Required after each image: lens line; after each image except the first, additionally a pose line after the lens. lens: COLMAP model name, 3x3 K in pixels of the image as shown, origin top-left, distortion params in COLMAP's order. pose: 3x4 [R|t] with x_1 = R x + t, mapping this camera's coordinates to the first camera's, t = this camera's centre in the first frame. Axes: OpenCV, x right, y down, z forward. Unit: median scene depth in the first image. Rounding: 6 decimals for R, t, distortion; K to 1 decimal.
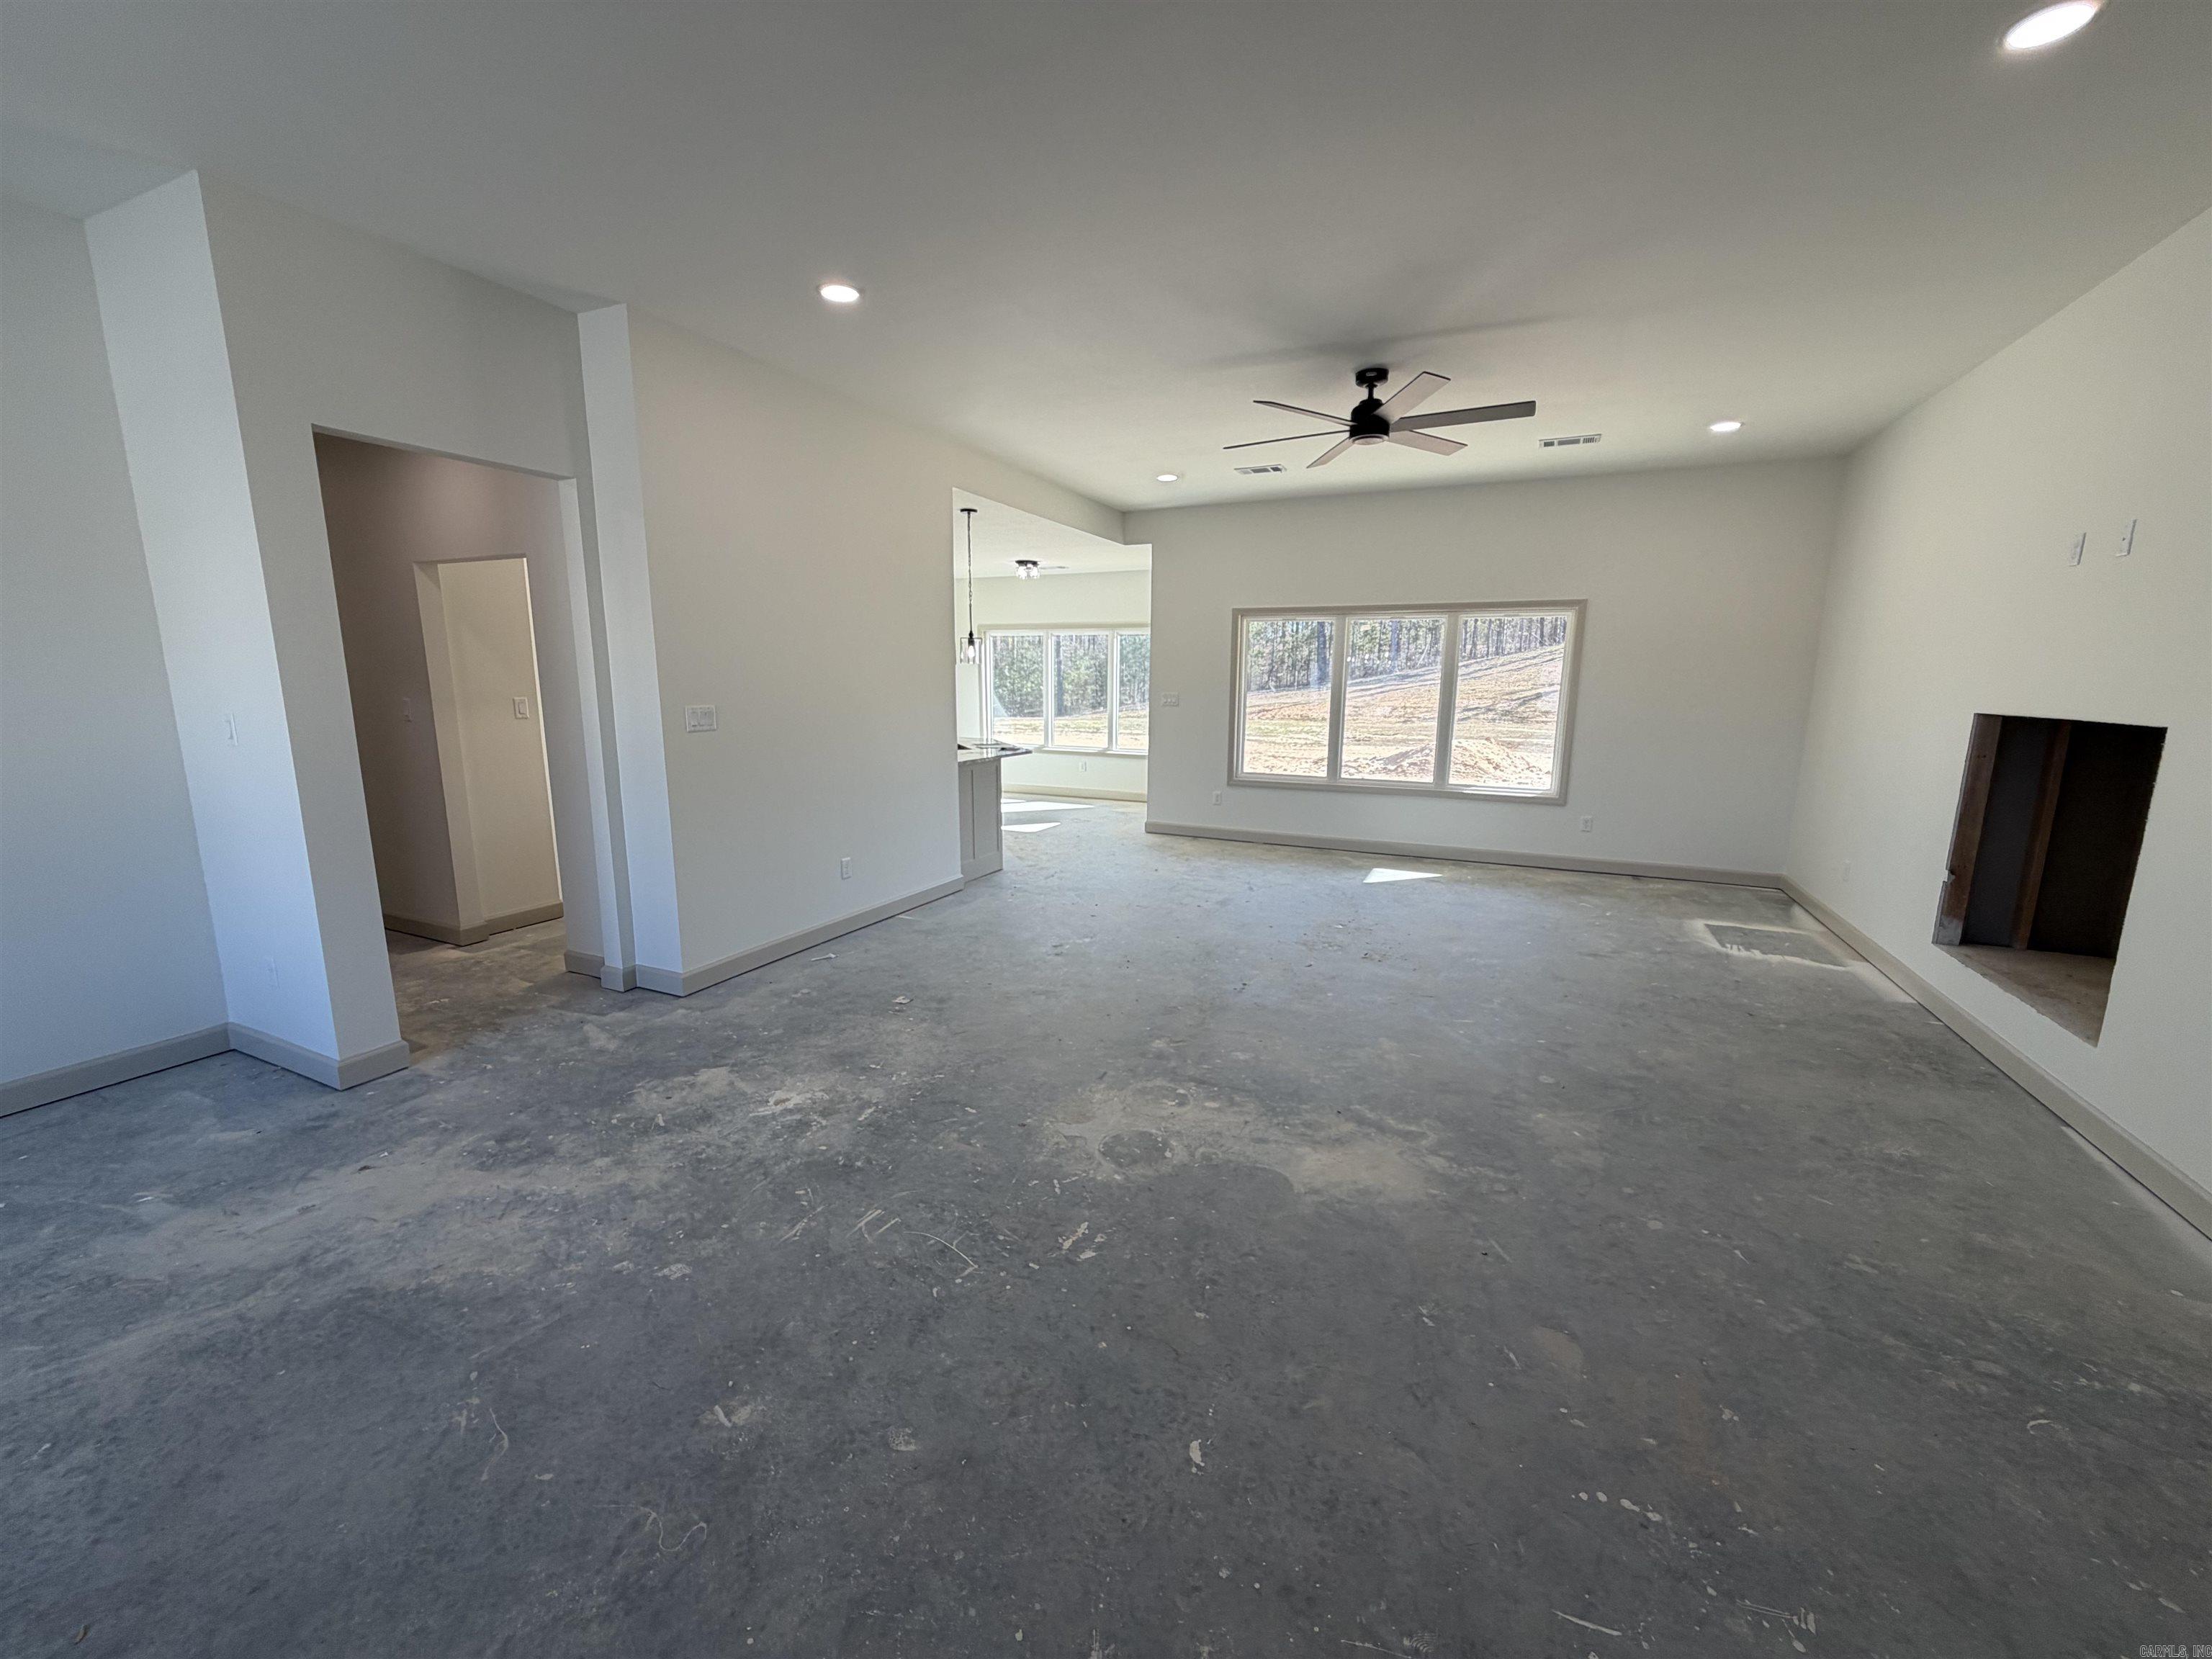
lens RADIAL K [[879.6, 0, 1101.9], [0, 879.6, 833.3], [0, 0, 1]] dist [-0.001074, -0.000001]
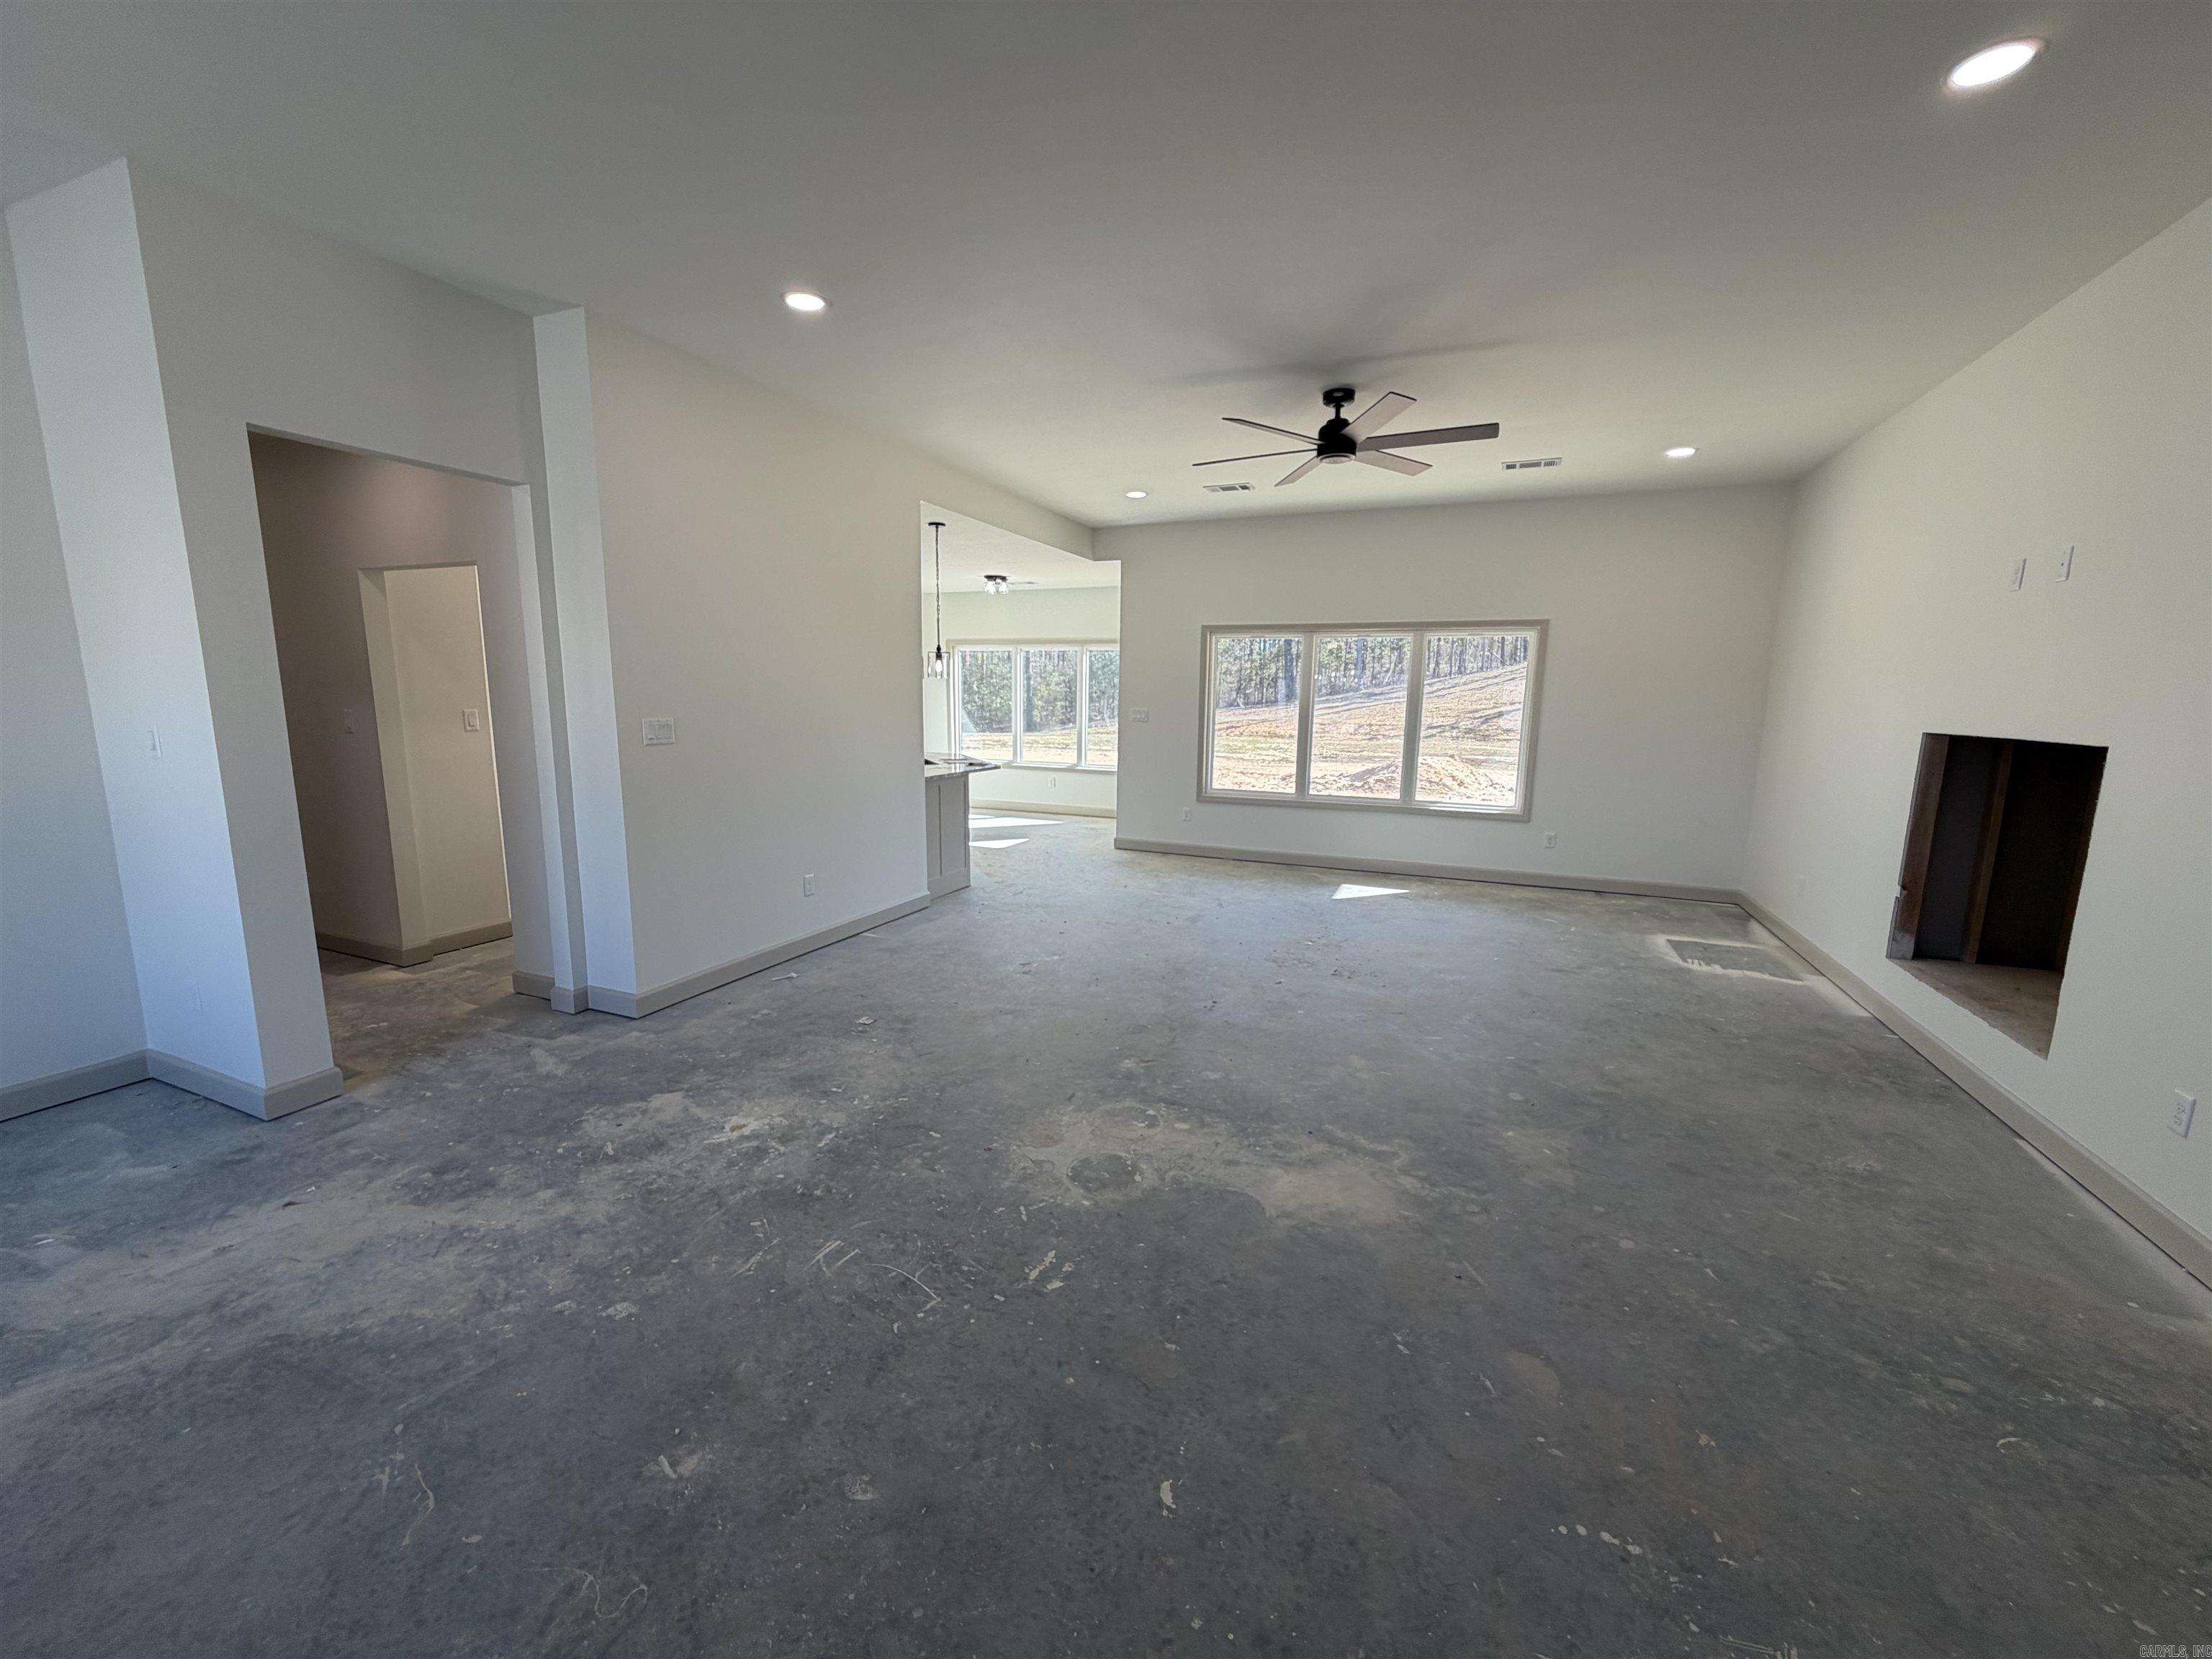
lens RADIAL K [[879.6, 0, 1101.9], [0, 879.6, 833.3], [0, 0, 1]] dist [-0.001074, -0.000001]
pose [[0.999392, 0.000752, 0.034851, 0.000982], [-0.000123, 0.999837, -0.018048, -0.000686], [-0.034859, 0.018033, 0.999230, 0.015182]]
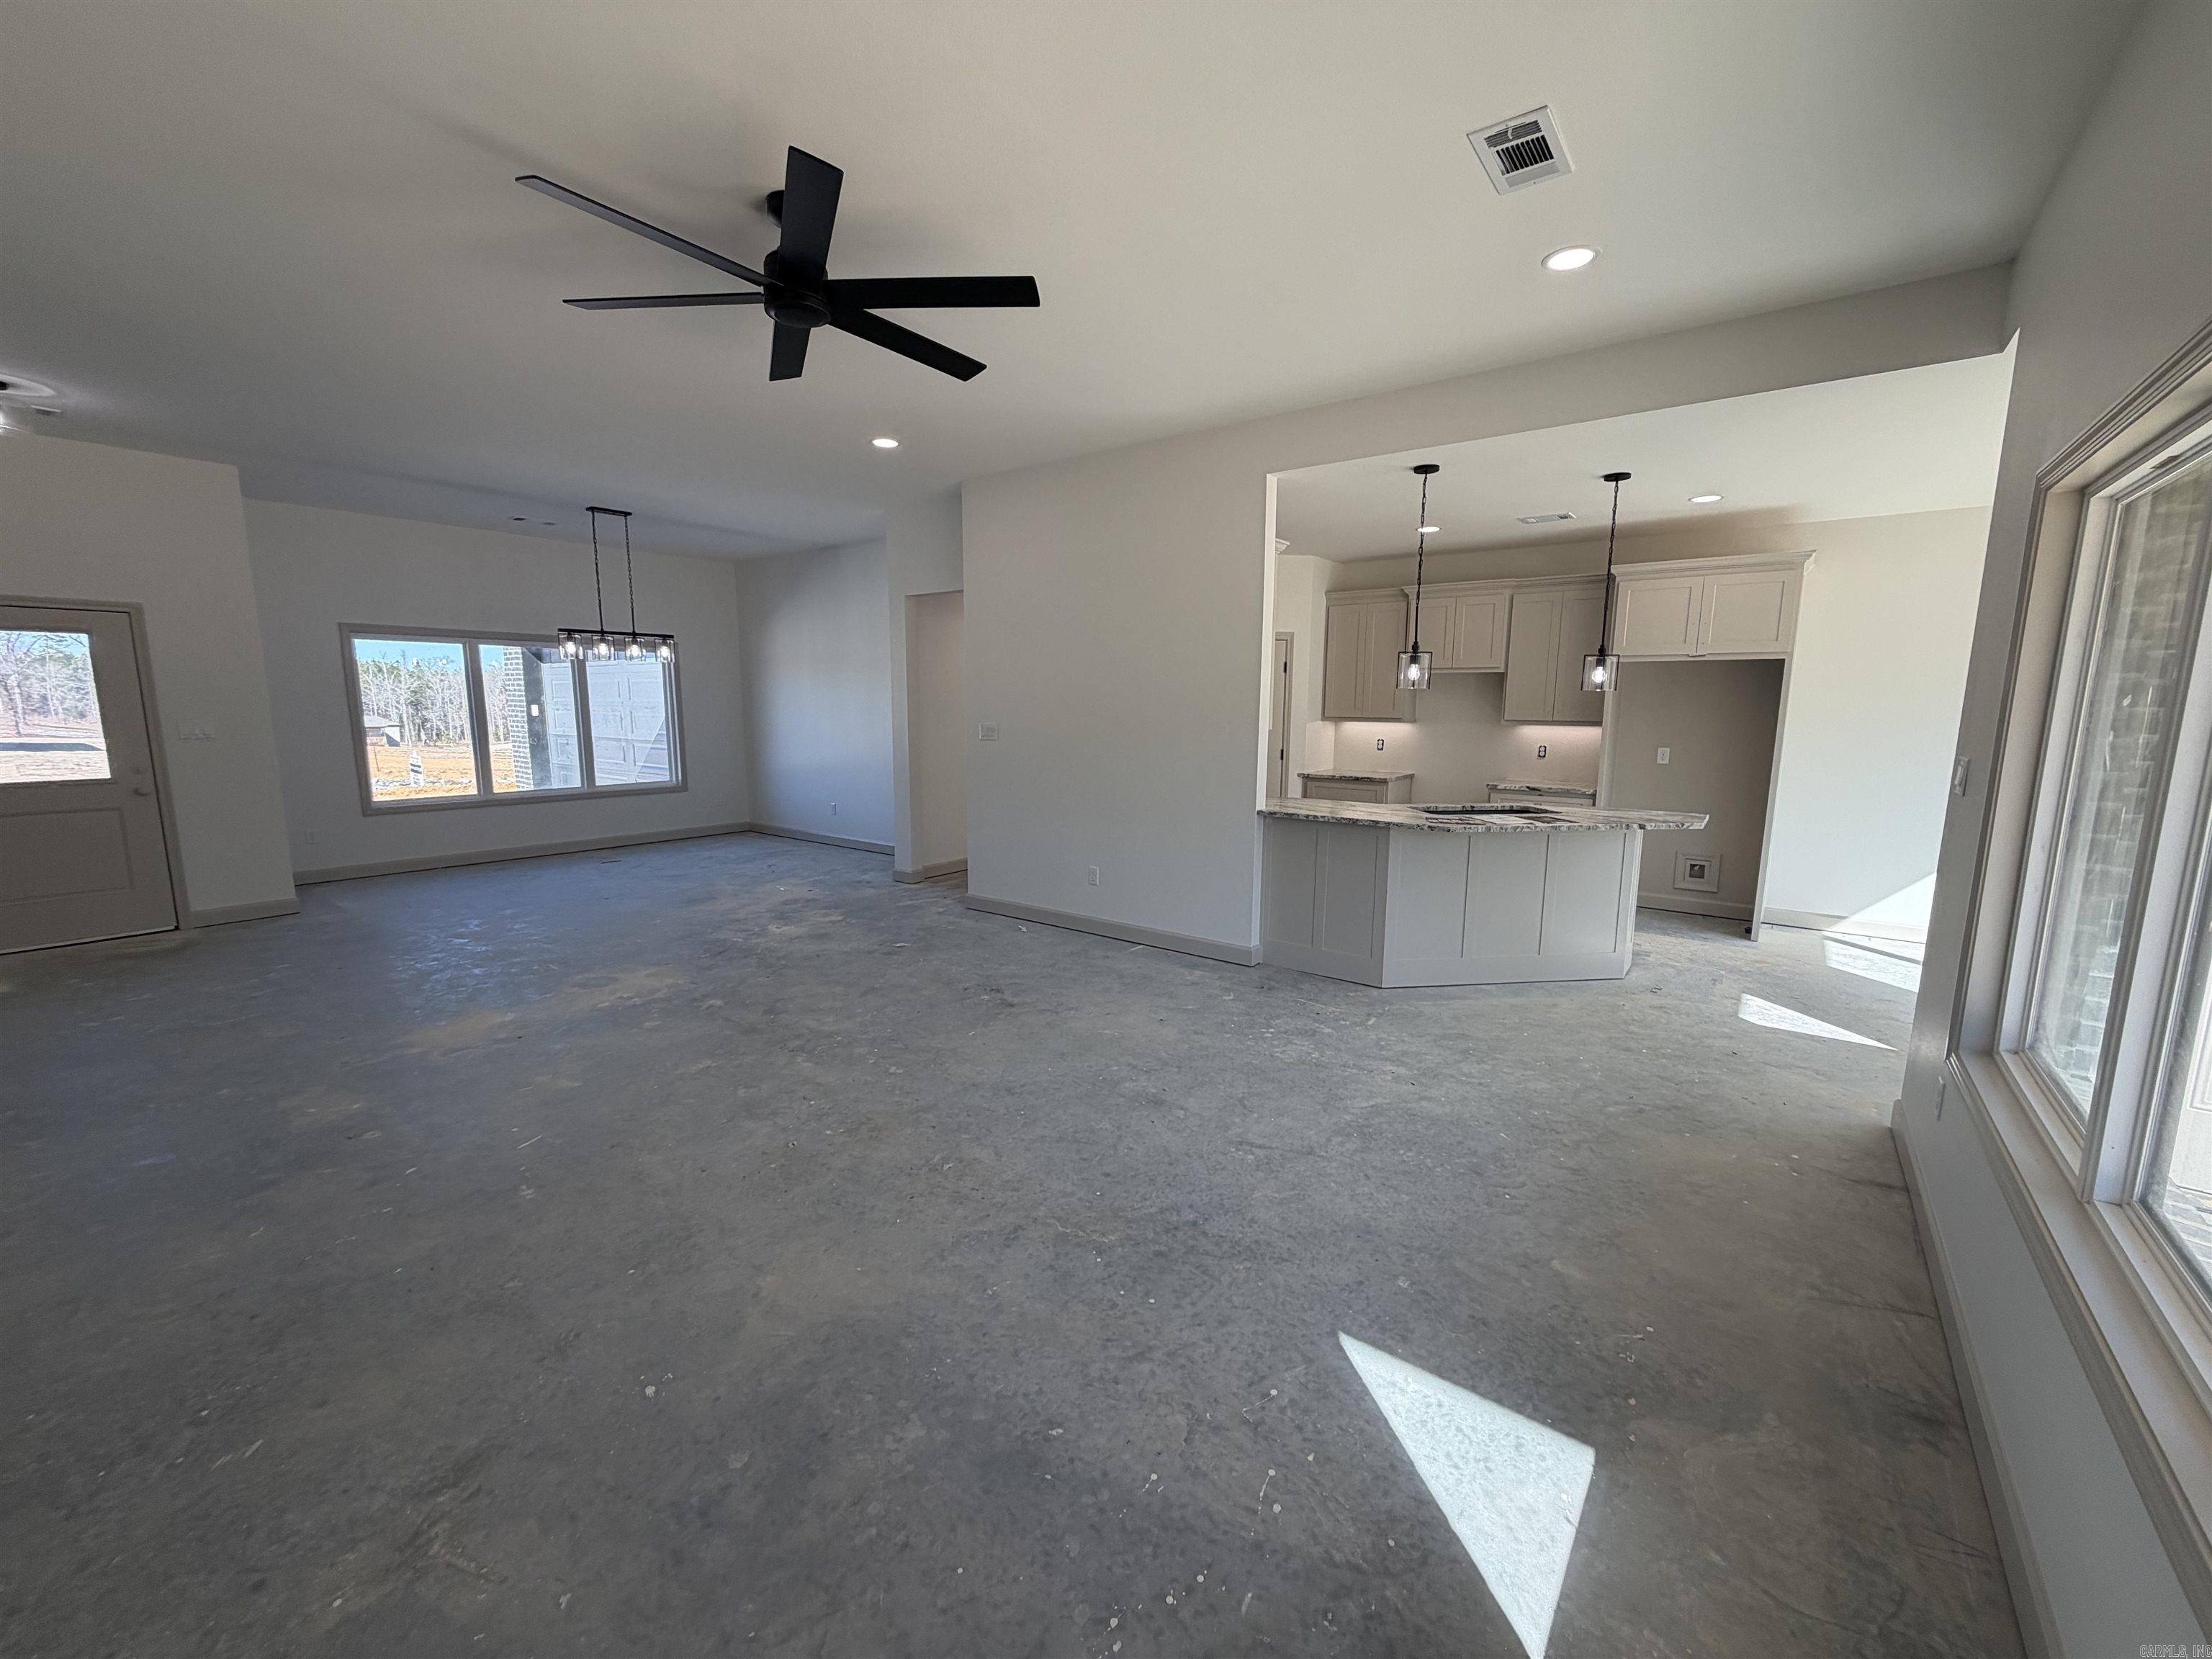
lens RADIAL K [[881.7, 0, 1098.0], [0, 881.7, 834.4], [0, 0, 1]] dist [0.000507, -0.000029]
pose [[-0.221058, 0.136972, -0.965594, 1.248507], [-0.179948, 0.967360, 0.178418, -0.338126], [0.958516, 0.213197, -0.189195, 1.935273]]
